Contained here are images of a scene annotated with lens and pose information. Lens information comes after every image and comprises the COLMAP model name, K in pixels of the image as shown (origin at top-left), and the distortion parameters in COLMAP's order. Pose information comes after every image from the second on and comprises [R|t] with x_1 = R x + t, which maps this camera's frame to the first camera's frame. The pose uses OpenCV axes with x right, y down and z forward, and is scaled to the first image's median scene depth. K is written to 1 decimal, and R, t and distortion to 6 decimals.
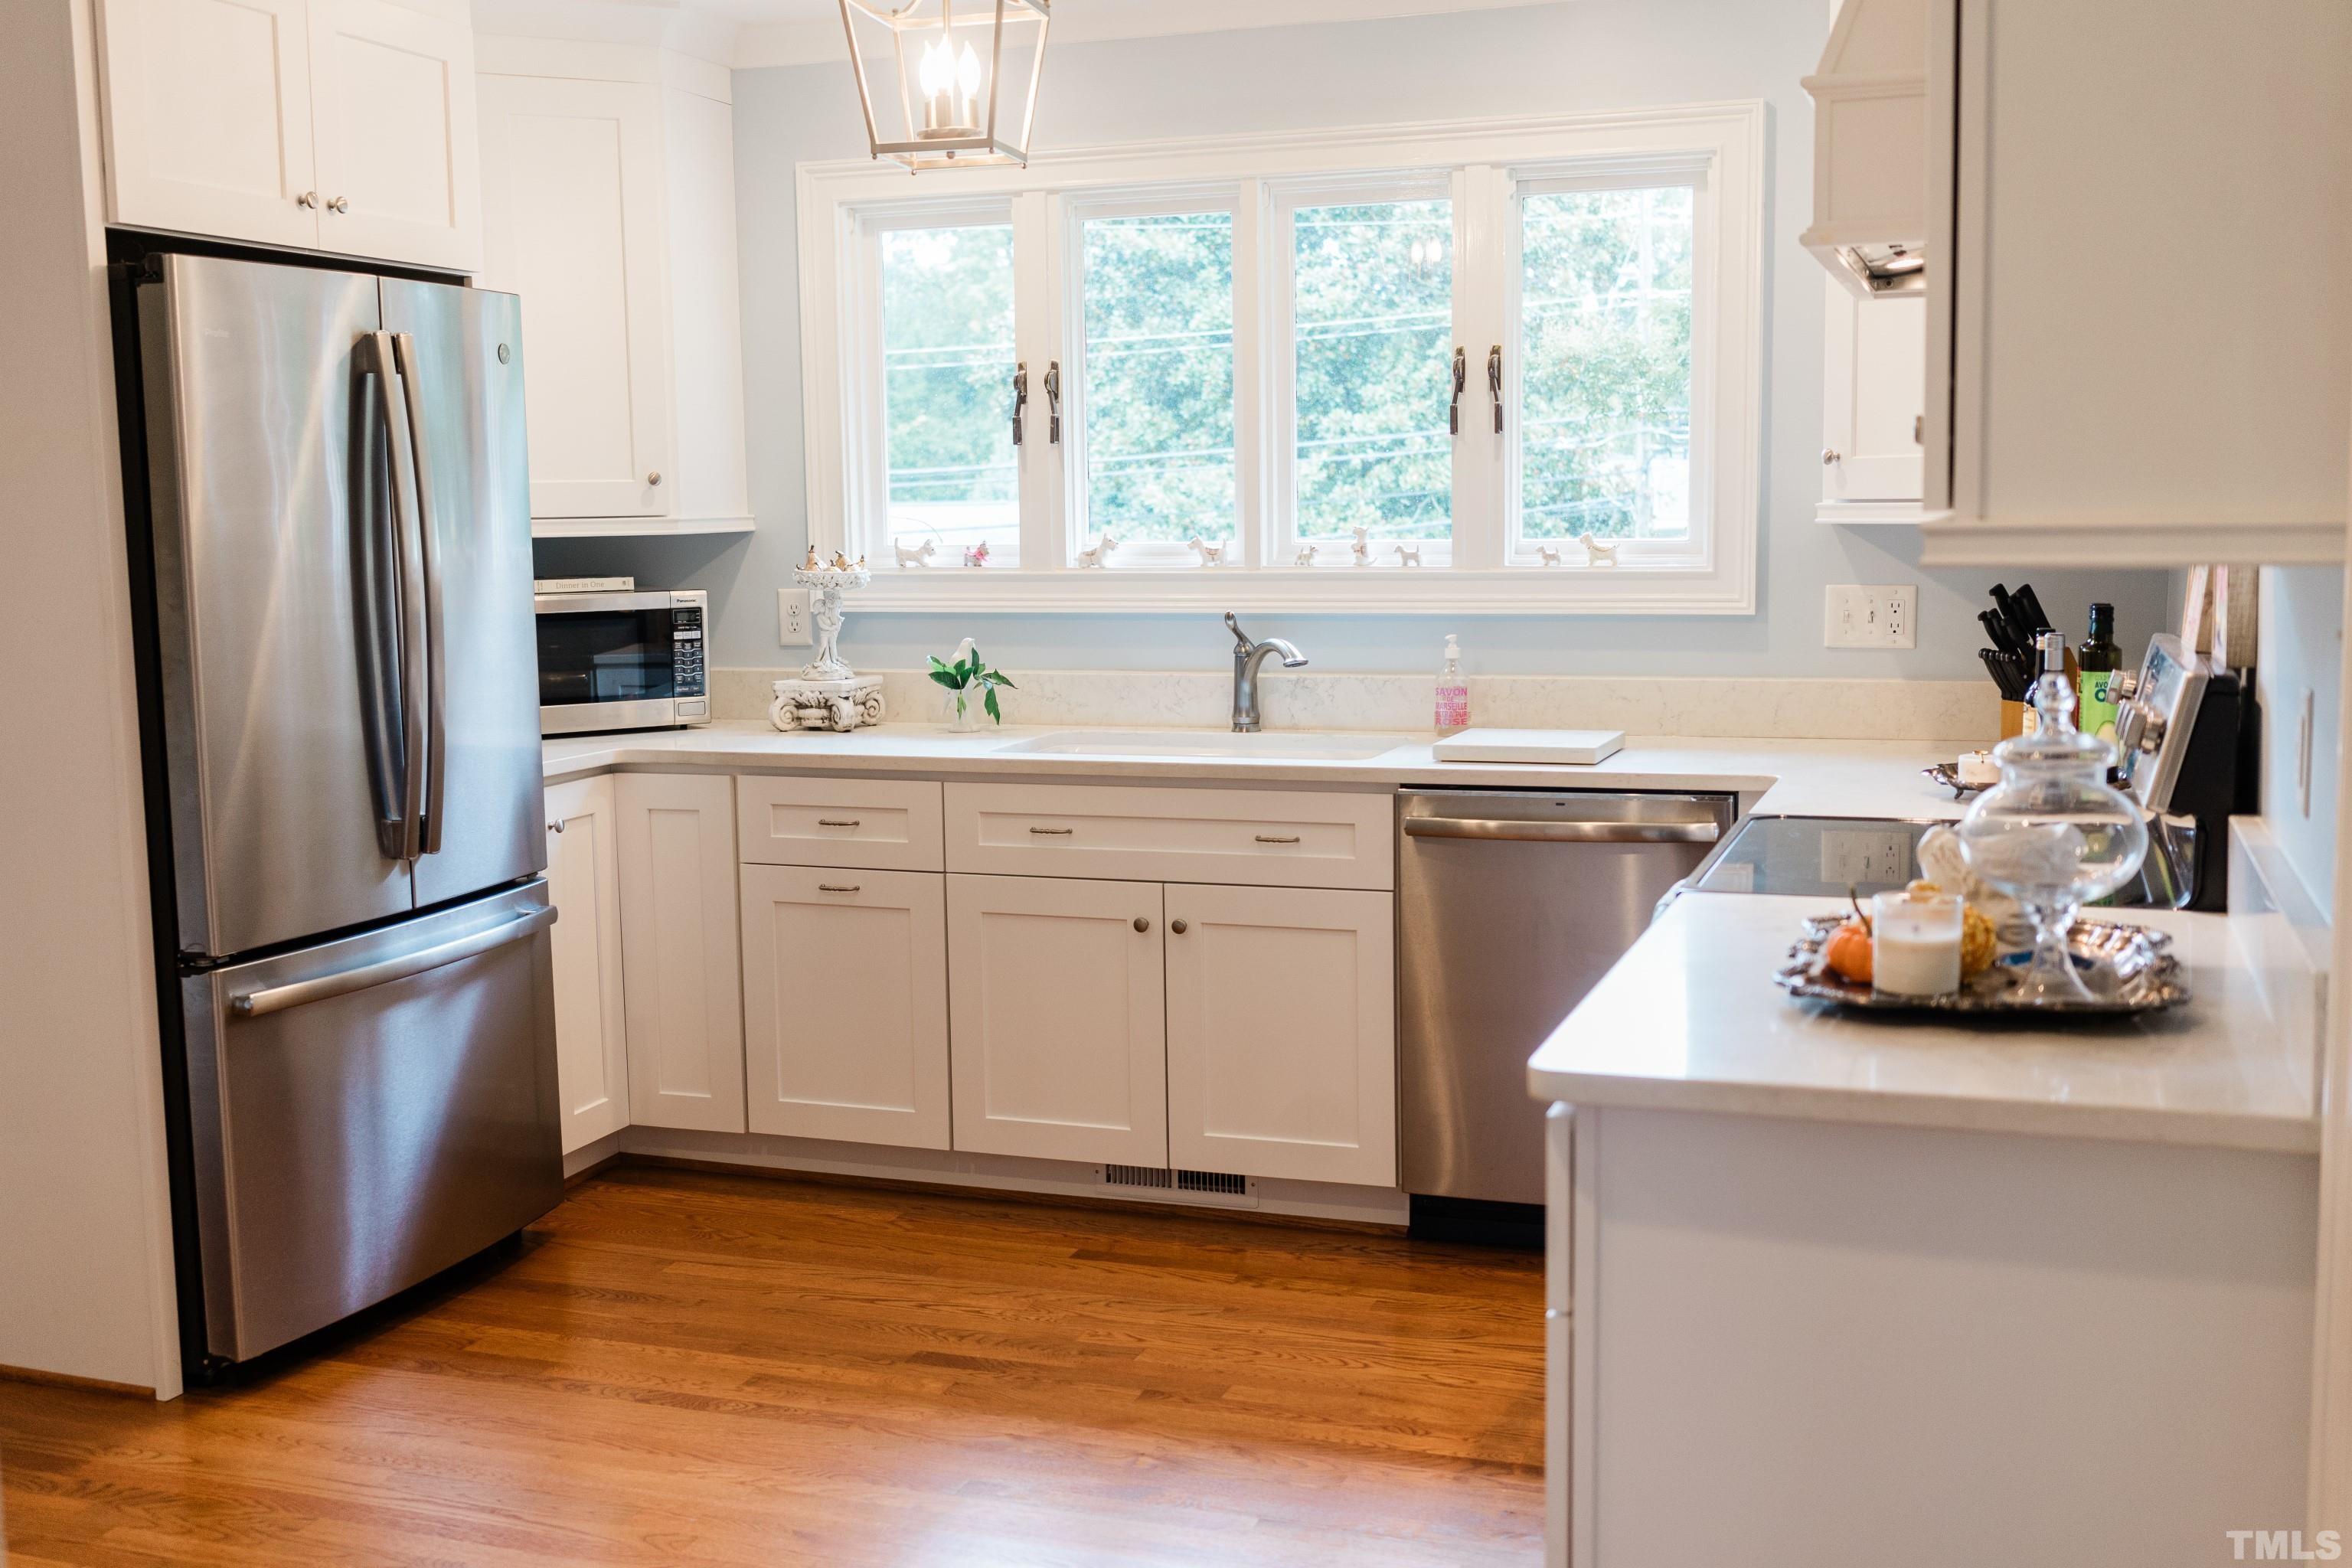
lens RADIAL K [[2394.9, 0, 1176.0], [0, 2394.9, 784.0], [0, 0, 1]] dist [-0.003638, -0.010875]
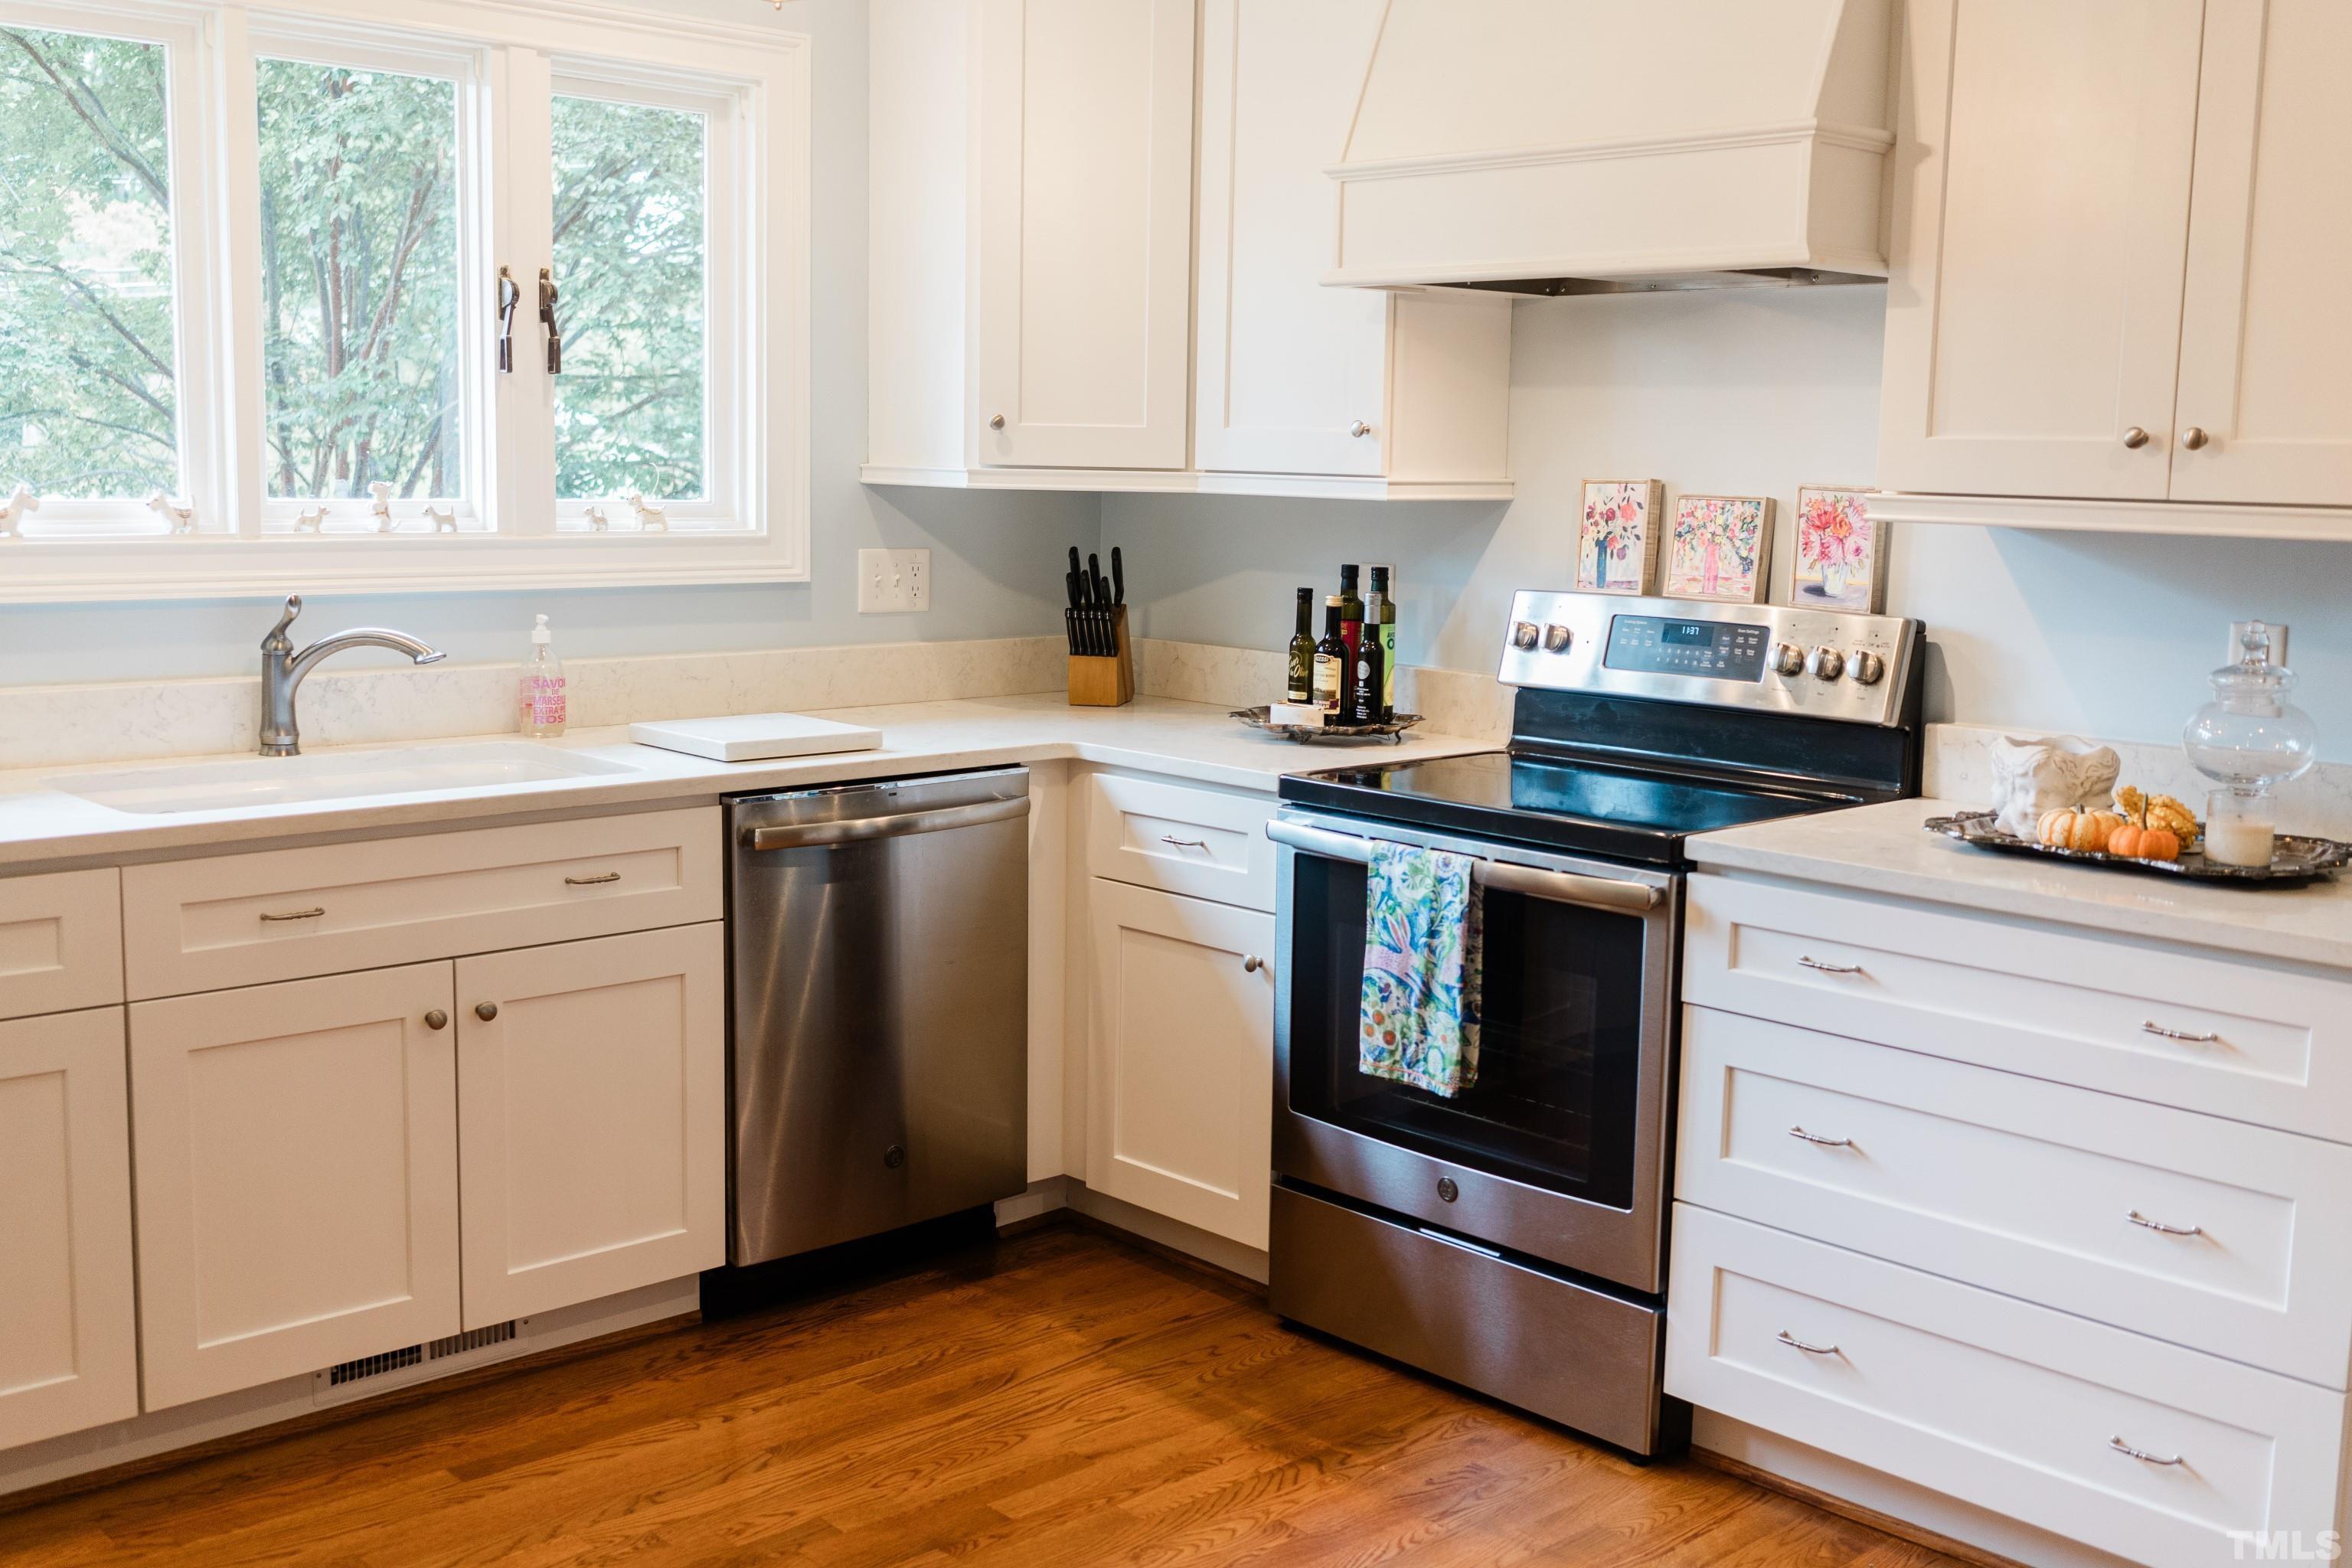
lens RADIAL K [[2394.9, 0, 1176.0], [0, 2394.9, 784.0], [0, 0, 1]] dist [-0.003638, -0.010875]
pose [[0.454005, -0.100541, 0.885308, -0.506759], [0.078734, 0.994253, 0.072536, -0.045009], [-0.887514, 0.036772, 0.459312, 0.407768]]
